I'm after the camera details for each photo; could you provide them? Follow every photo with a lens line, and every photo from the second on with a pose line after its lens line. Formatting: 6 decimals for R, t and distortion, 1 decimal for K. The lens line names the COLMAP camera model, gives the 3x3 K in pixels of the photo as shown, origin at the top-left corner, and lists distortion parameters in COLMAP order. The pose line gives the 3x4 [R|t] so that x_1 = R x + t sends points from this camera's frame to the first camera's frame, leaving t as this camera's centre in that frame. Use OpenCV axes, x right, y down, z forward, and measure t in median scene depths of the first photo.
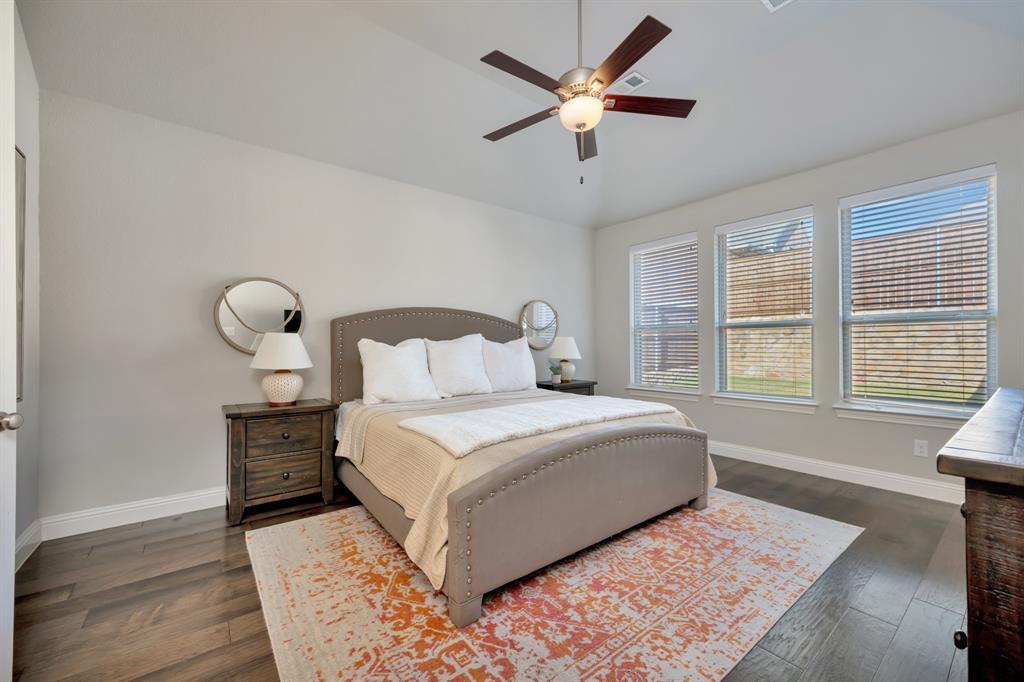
lens RADIAL K [[410.8, 0, 513.8], [0, 410.8, 342.1], [0, 0, 1]] dist [-0.000716, 0.000460]
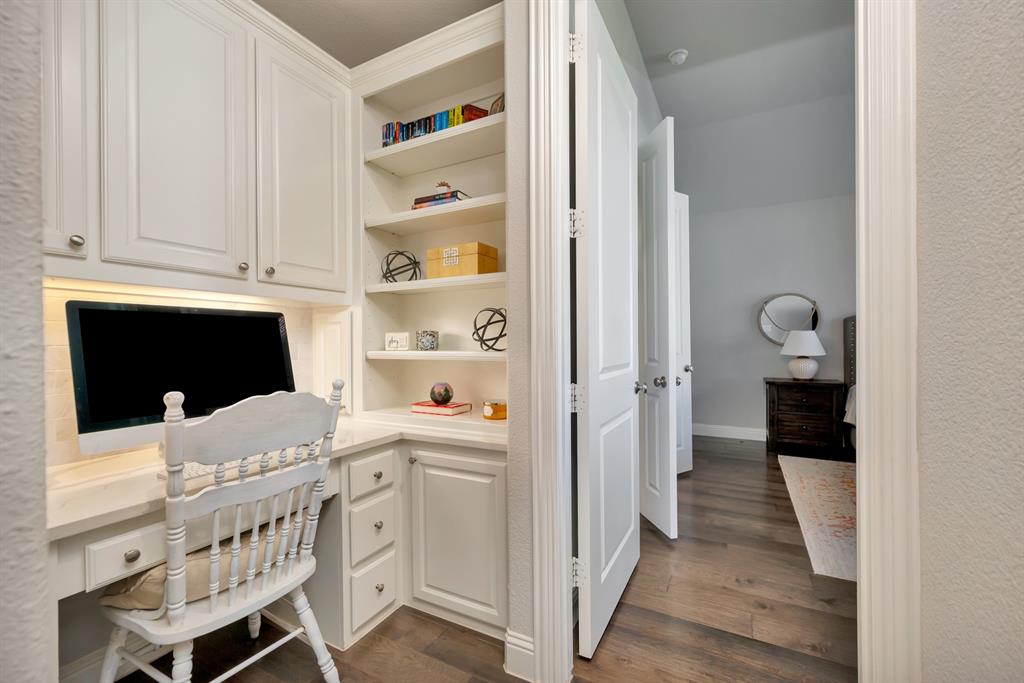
lens RADIAL K [[410.8, 0, 519.5], [0, 410.8, 337.8], [0, 0, 1]] dist [-0.000716, 0.000460]
pose [[0.412995, 0.001879, -0.910732, 0.353273], [0.017315, 0.999801, 0.009915, -0.030165], [0.910569, -0.019864, 0.412880, -0.520903]]
